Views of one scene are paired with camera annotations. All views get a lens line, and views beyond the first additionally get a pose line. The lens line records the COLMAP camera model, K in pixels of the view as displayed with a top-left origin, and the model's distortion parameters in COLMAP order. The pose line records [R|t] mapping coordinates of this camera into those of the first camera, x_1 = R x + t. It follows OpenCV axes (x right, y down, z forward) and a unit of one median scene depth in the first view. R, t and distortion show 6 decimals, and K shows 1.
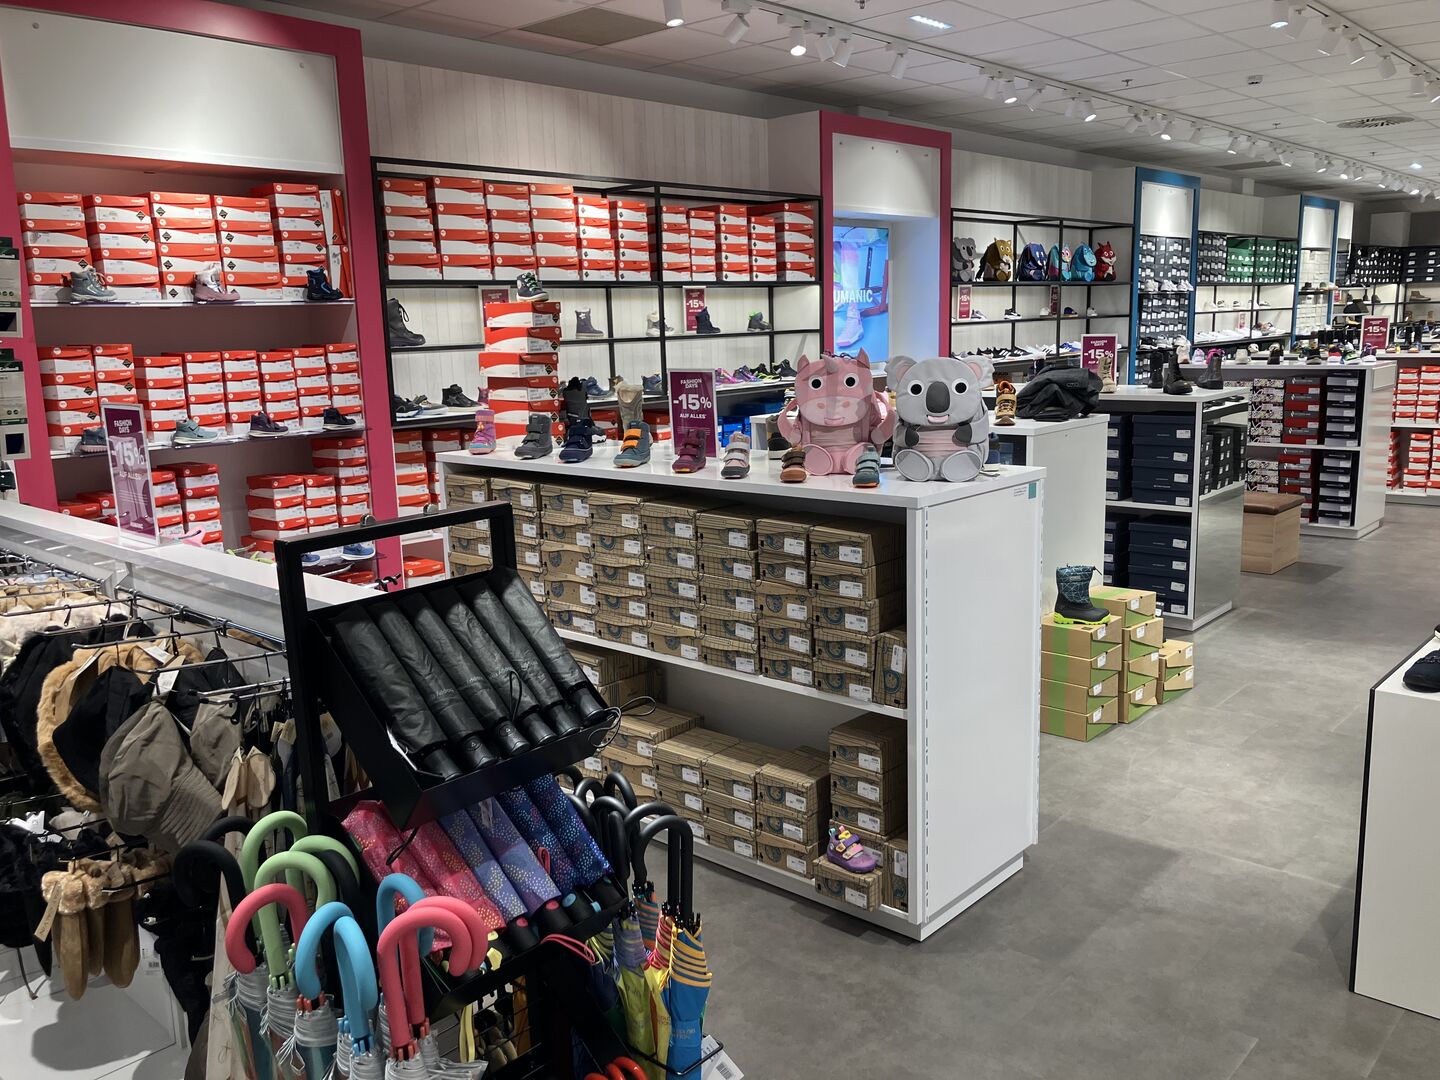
lens RADIAL K [[1179.3, 0, 717.5], [0, 1179.3, 535.6], [0, 0, 1]] dist [0.007153, 0.017666]
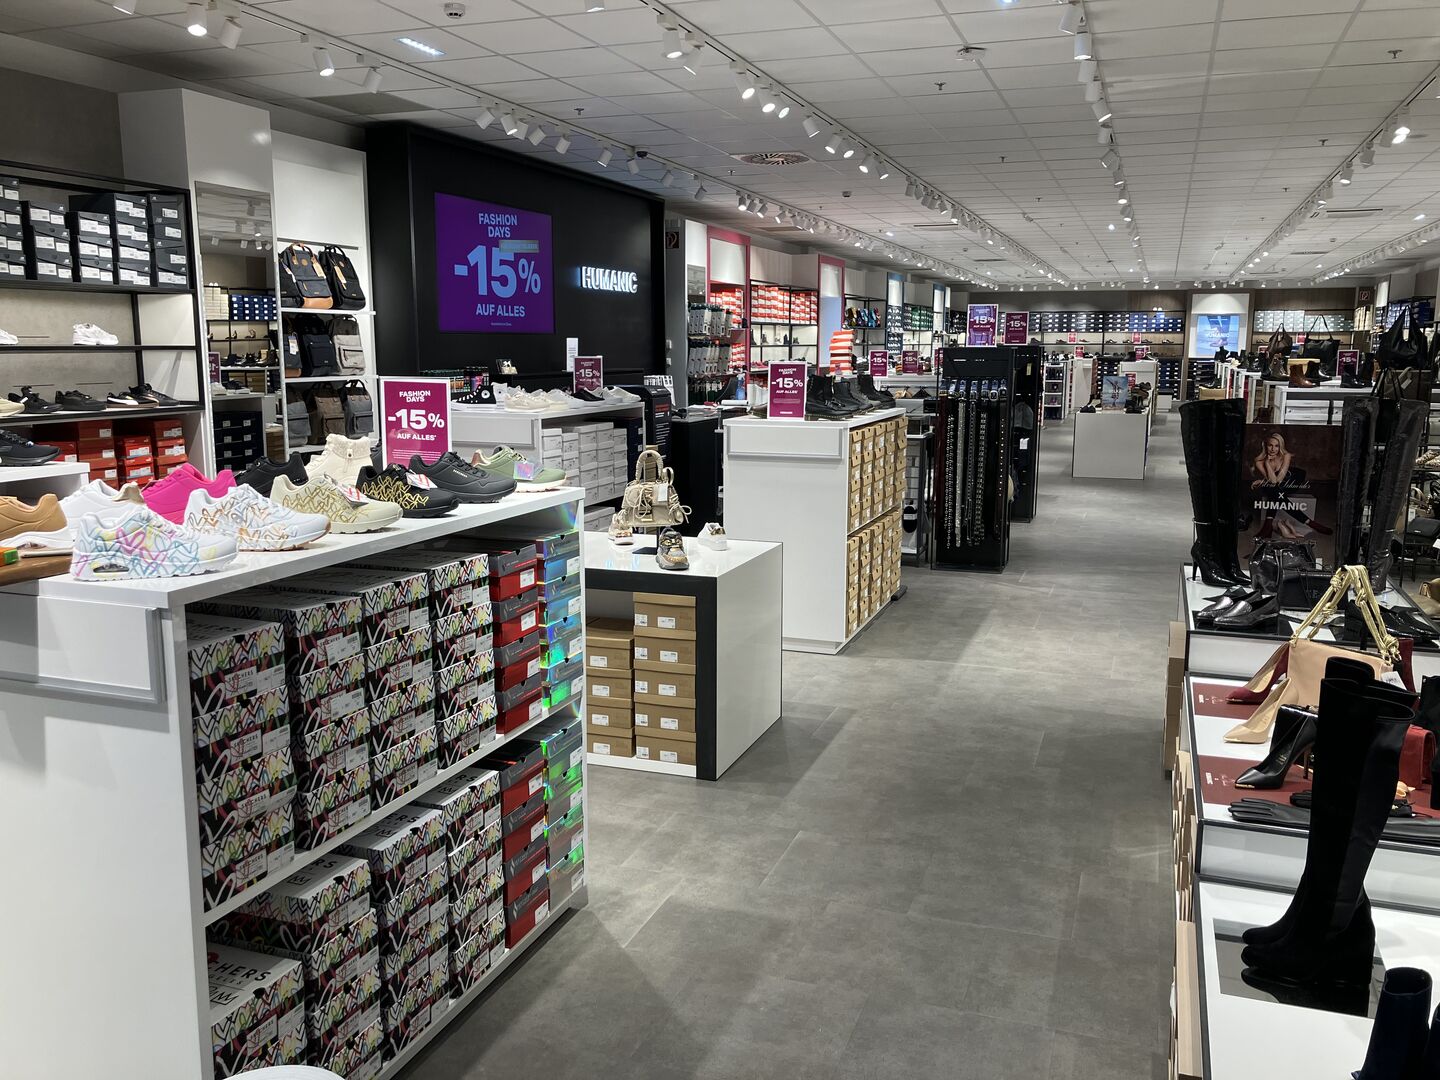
lens RADIAL K [[1164.8, 0, 738.8], [0, 1164.8, 539.5], [0, 0, 1]] dist [0.067931, -0.059260]
pose [[0.923507, -0.033944, 0.382077, -0.620338], [0.041976, 0.999038, -0.012703, 0.153720], [-0.381279, 0.027769, 0.924043, -0.704354]]
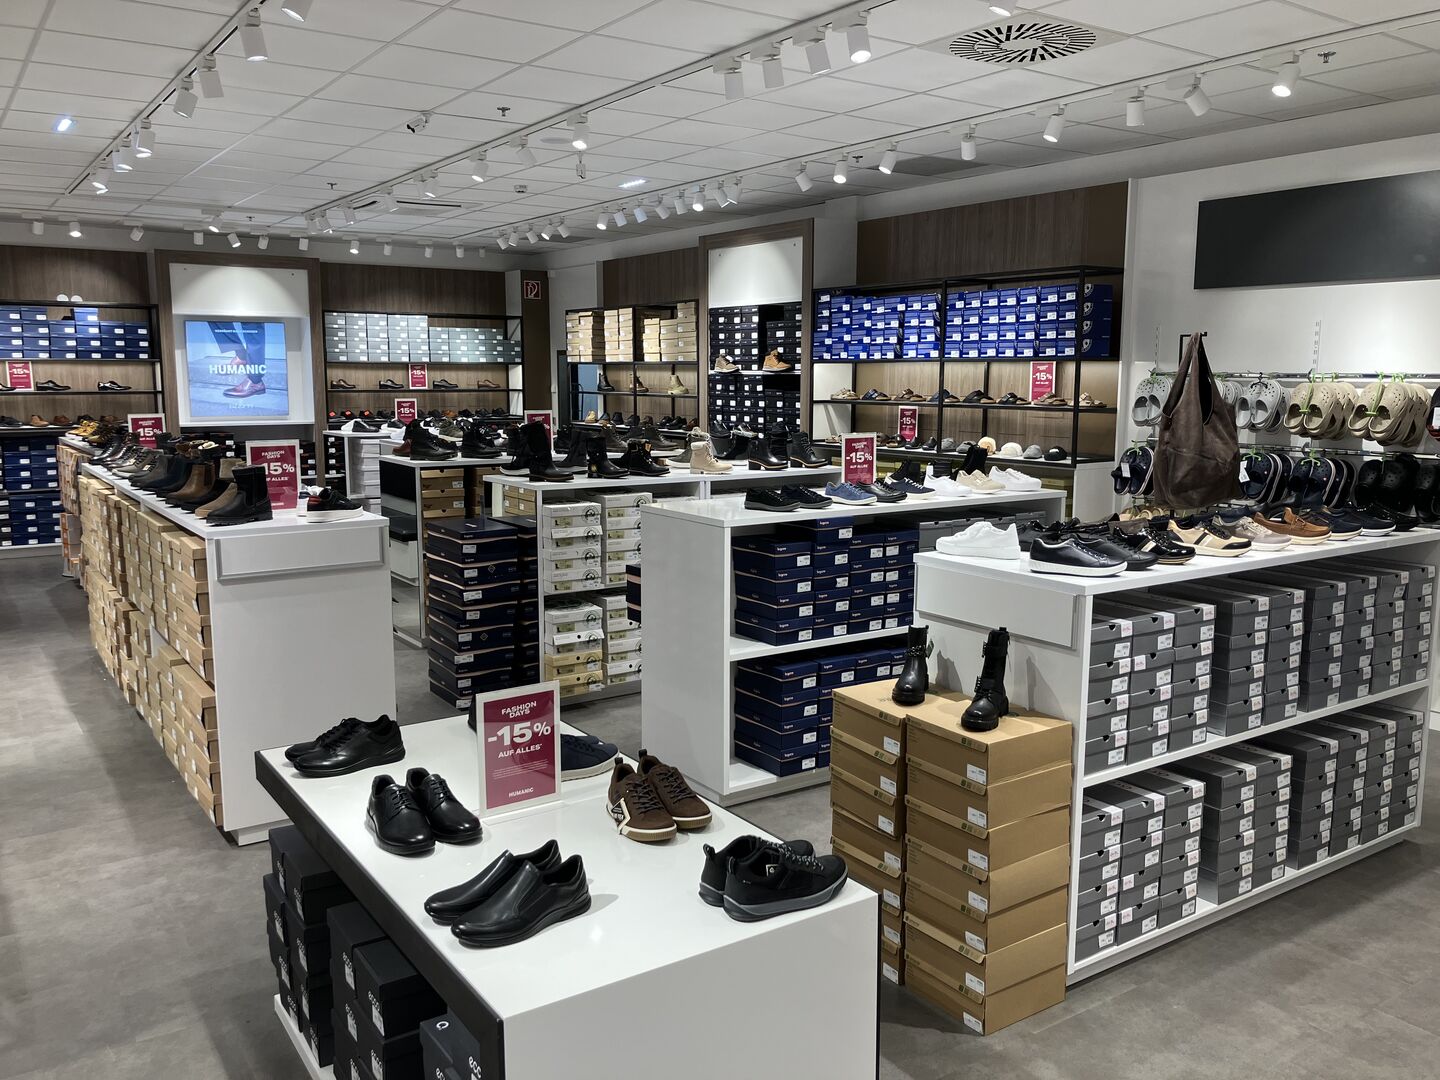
lens RADIAL K [[1179.3, 0, 717.5], [0, 1179.3, 535.6], [0, 0, 1]] dist [0.007153, 0.017666]
pose [[0.229878, -0.111820, 0.966774, 0.373933], [0.170833, 0.982590, 0.073029, -0.129419], [-0.958109, 0.148369, 0.244978, 0.570971]]
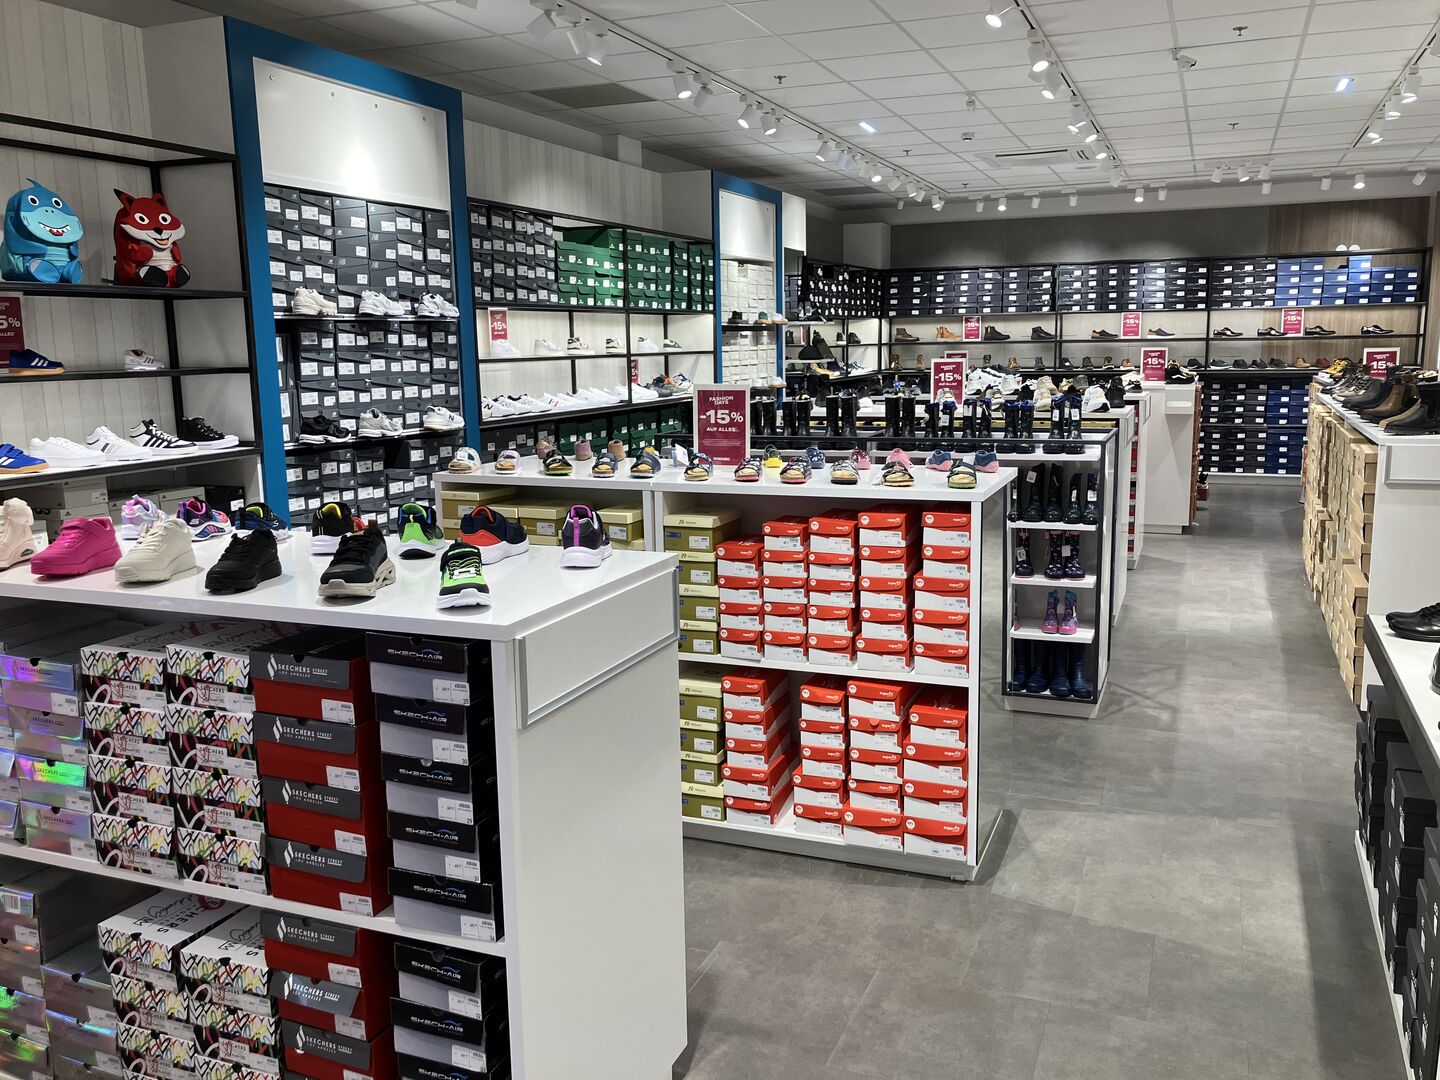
lens RADIAL K [[1164.8, 0, 738.8], [0, 1164.8, 539.5], [0, 0, 1]] dist [0.067931, -0.059260]
pose [[0.938156, -0.047022, 0.343004, 0.341592], [0.053936, 0.998488, -0.010640, -0.103192], [-0.341985, 0.028482, 0.939274, 0.504197]]
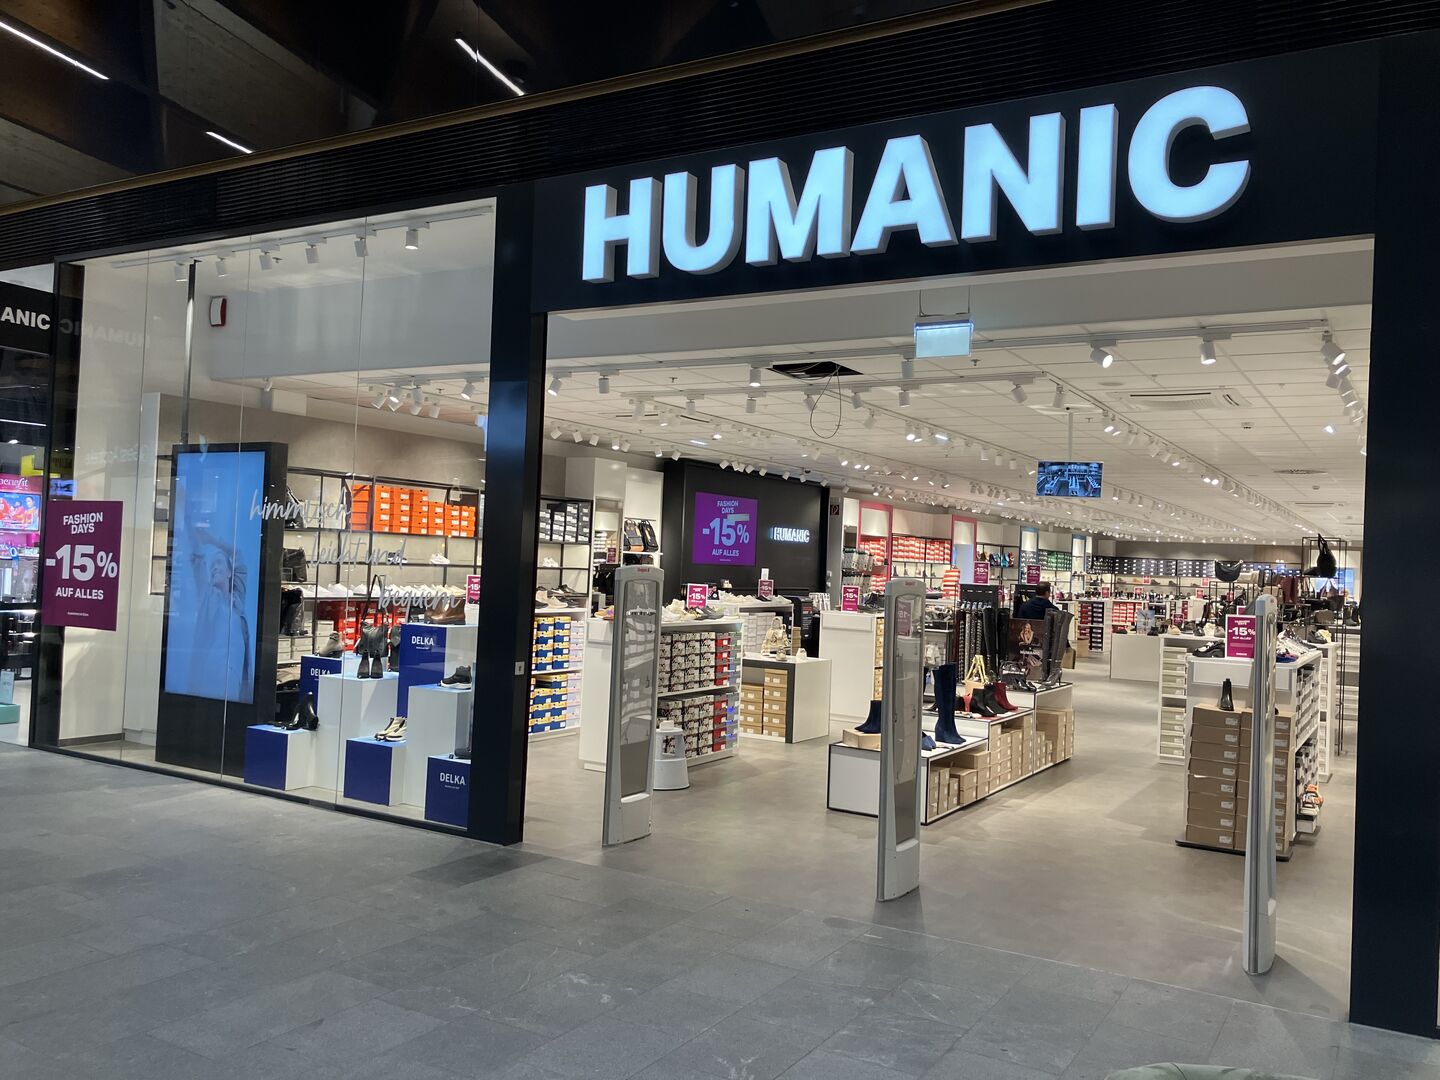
lens RADIAL K [[1164.8, 0, 738.8], [0, 1164.8, 539.5], [0, 0, 1]] dist [0.067931, -0.059260]
pose [[0.976412, 0.073635, 0.202971, -0.731478], [-0.031579, 0.978643, -0.203125, 0.251331], [-0.213593, 0.191924, 0.957885, -1.265997]]
